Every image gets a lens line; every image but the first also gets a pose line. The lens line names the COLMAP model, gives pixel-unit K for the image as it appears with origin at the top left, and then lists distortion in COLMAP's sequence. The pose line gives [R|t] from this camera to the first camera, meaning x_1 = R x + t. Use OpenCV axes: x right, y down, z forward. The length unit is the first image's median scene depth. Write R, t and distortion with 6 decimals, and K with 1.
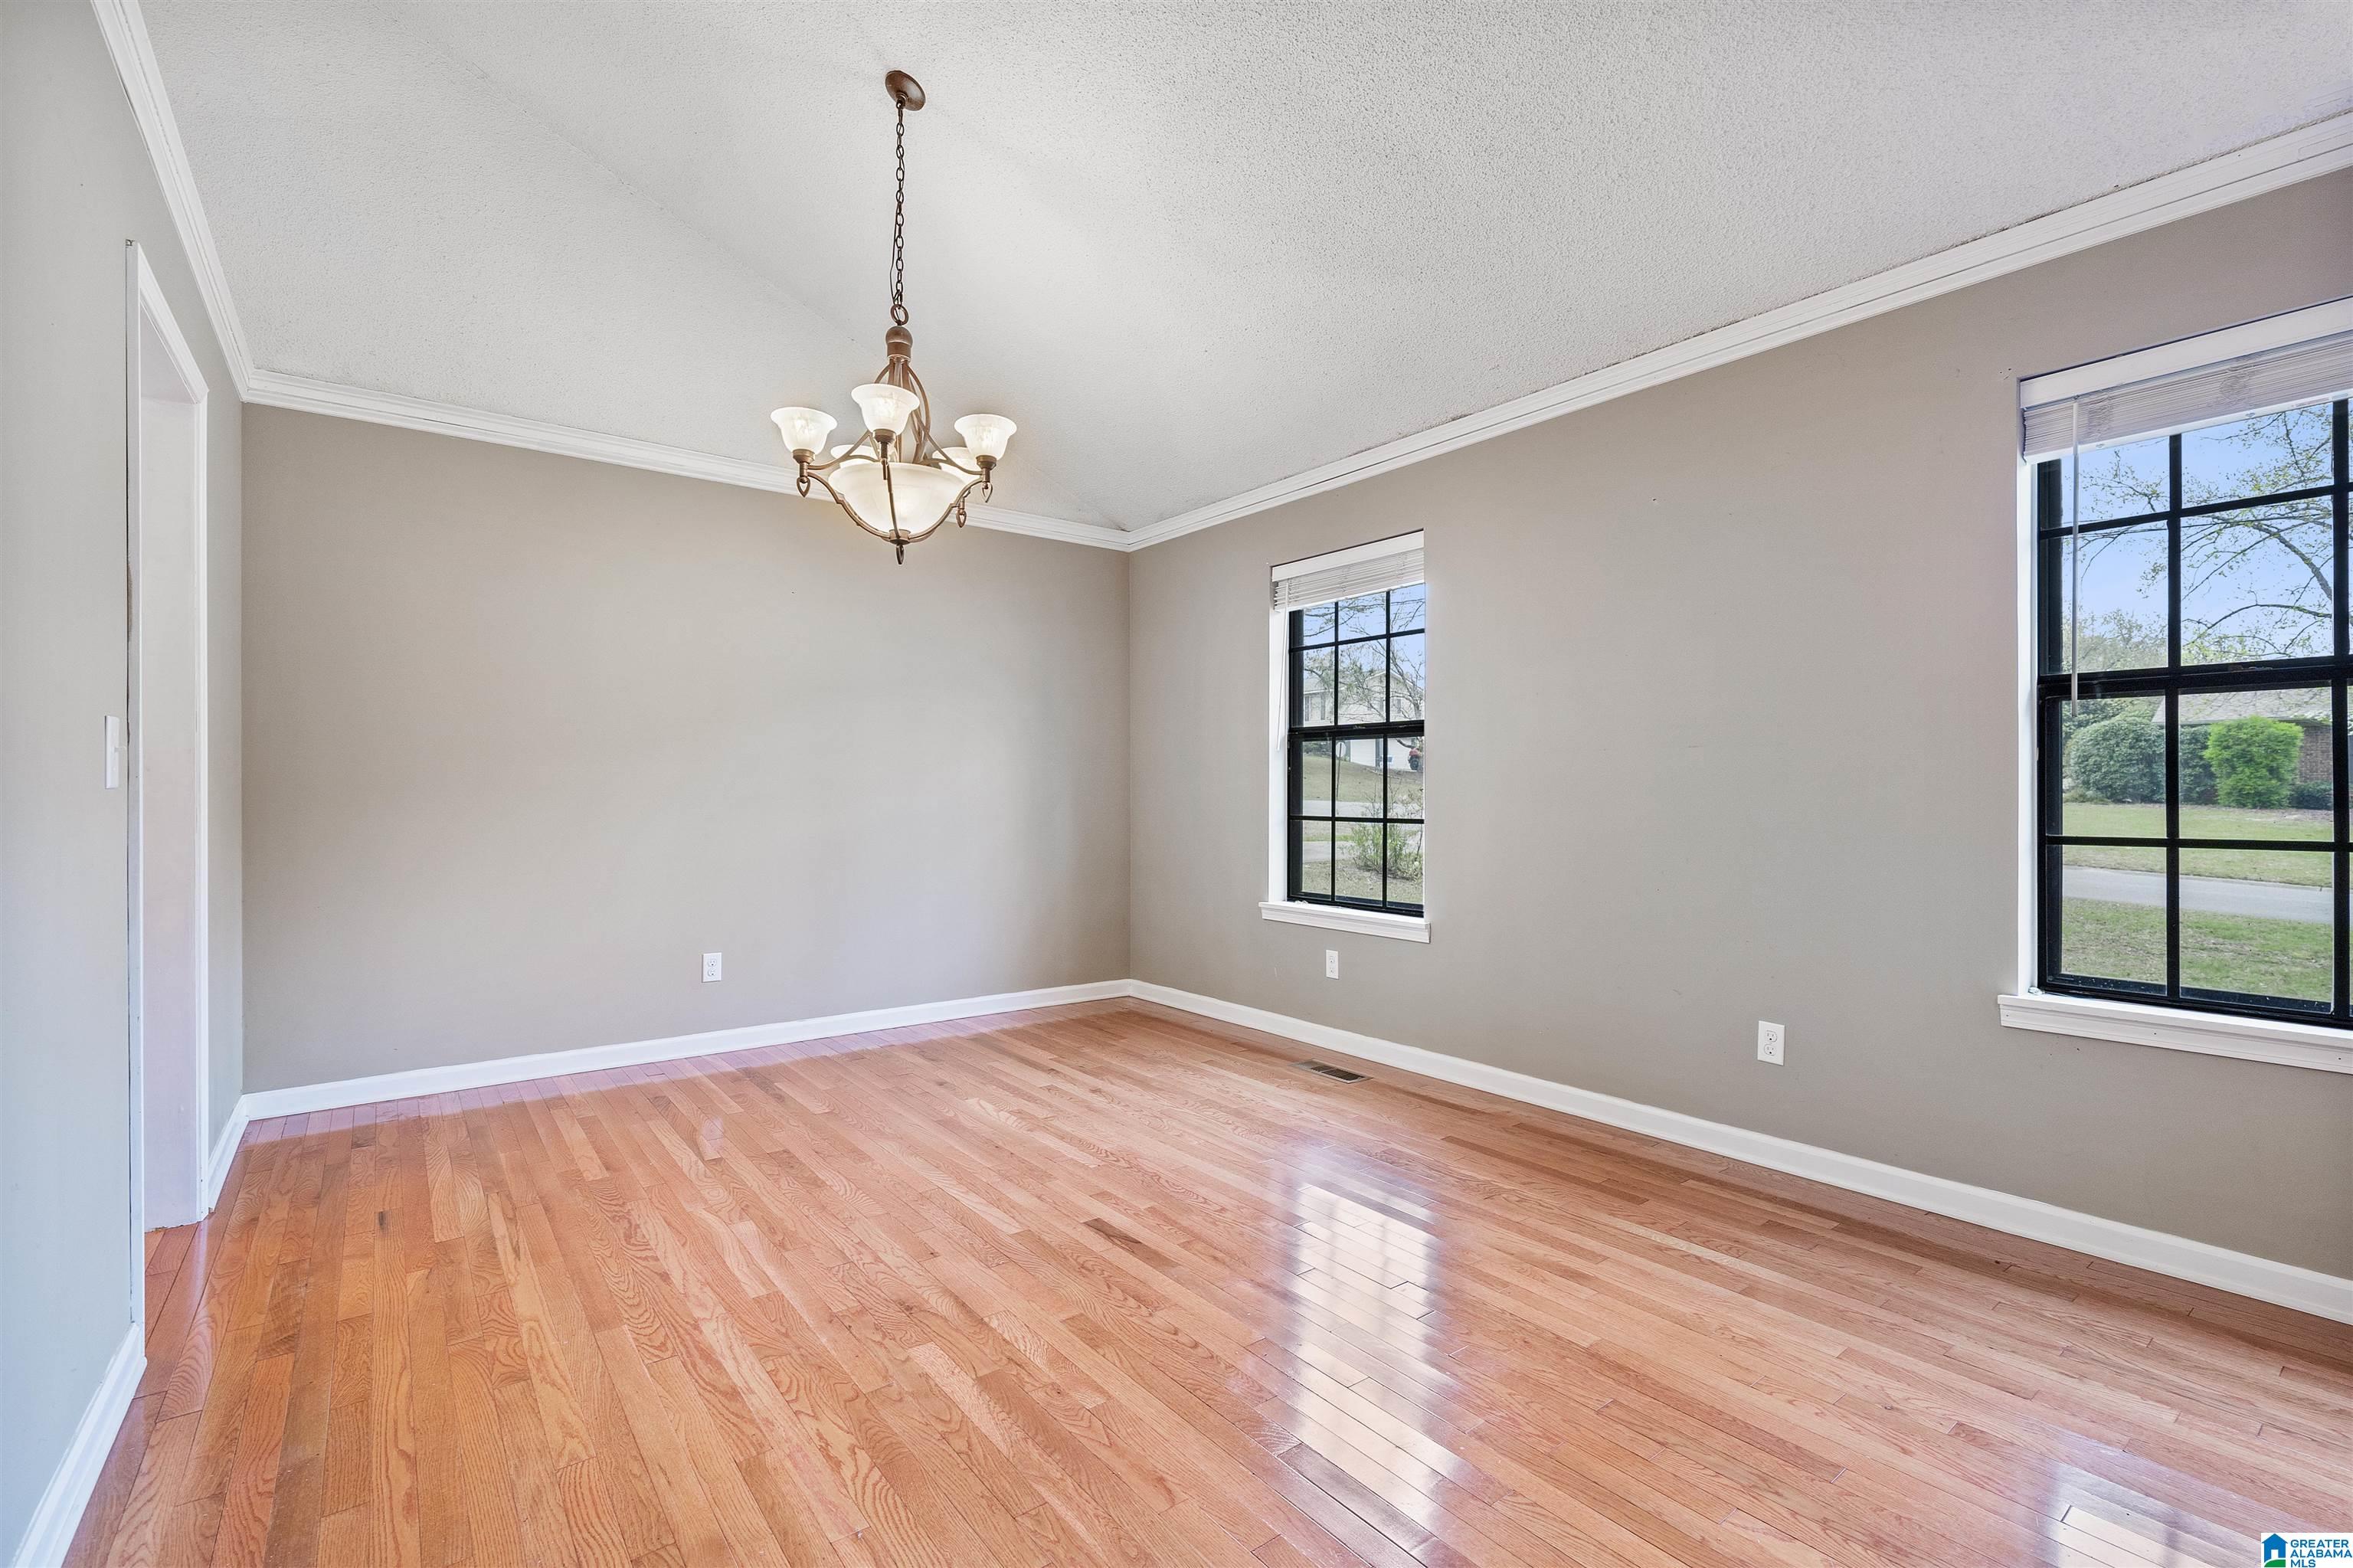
lens RADIAL K [[1026.1, 0, 1184.3], [0, 1026.1, 792.6], [0, 0, 1]] dist [0.001162, 0.000138]
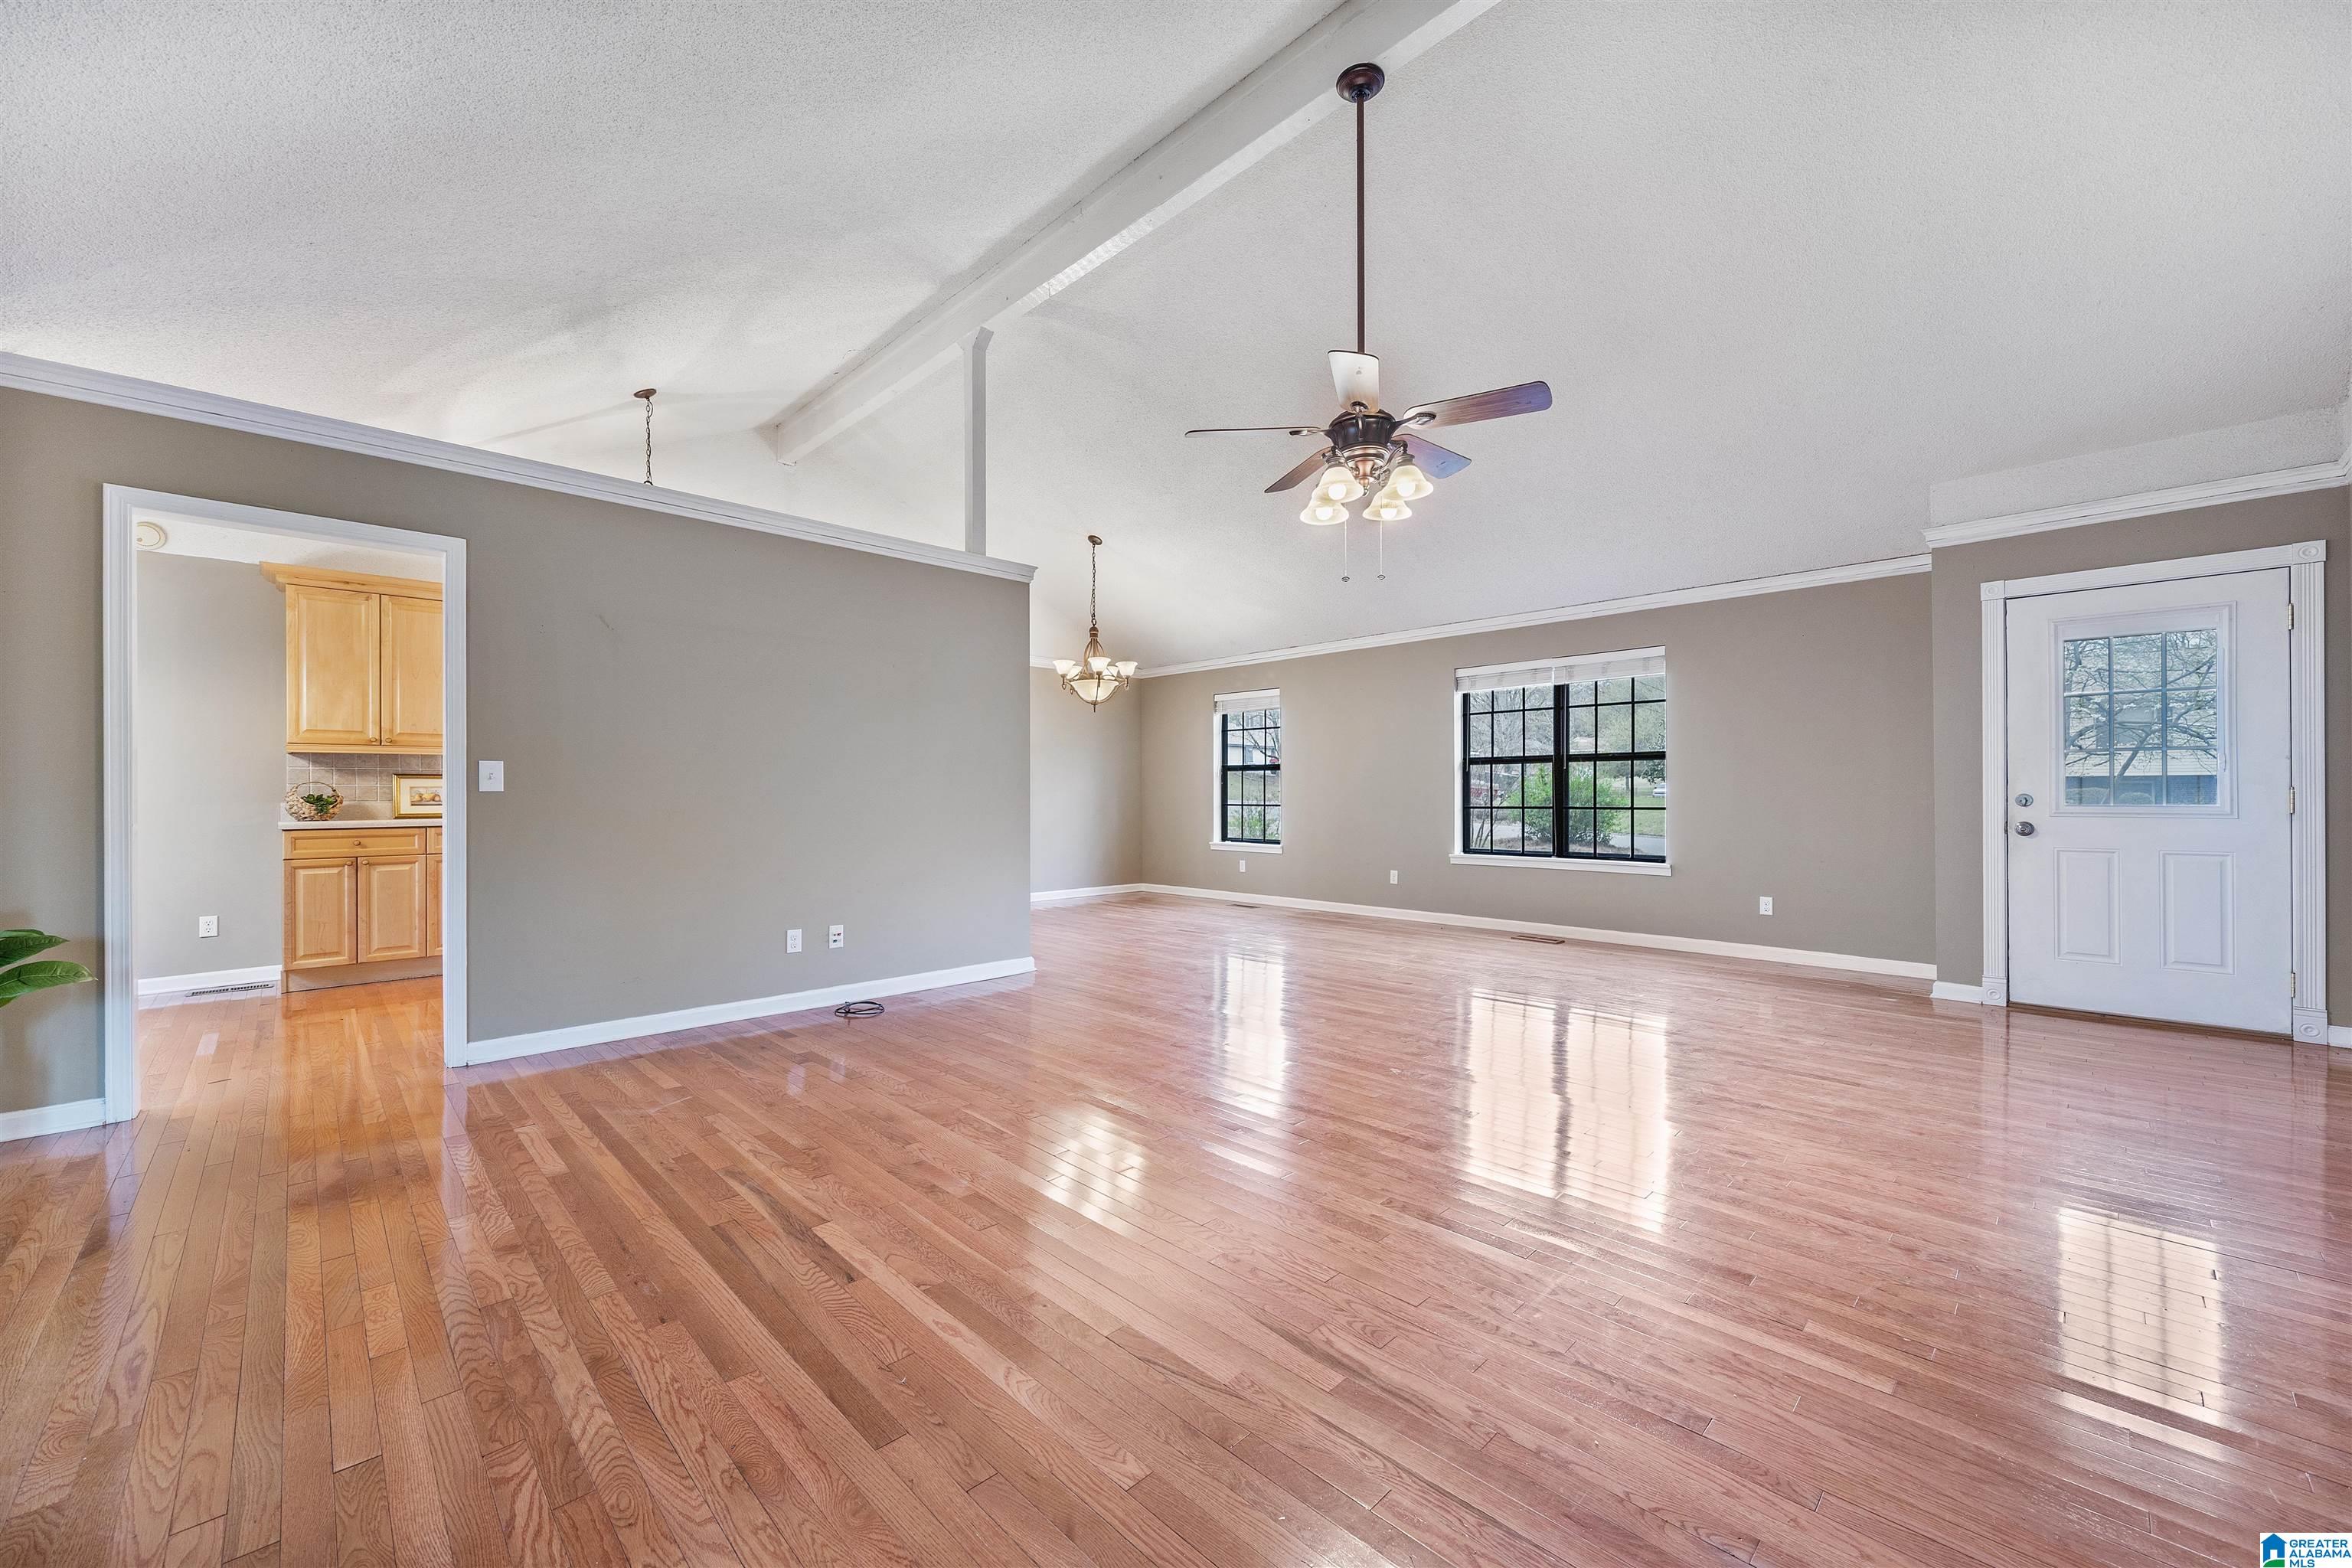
lens RADIAL K [[907.0, 0, 1171.9], [0, 907.0, 784.6], [0, 0, 1]] dist [-0.000030, -0.000030]
pose [[0.994042, -0.001684, 0.108987, -0.270355], [0.002598, 0.999963, -0.008245, -0.004639], [-0.108969, 0.008479, 0.994009, -1.171729]]
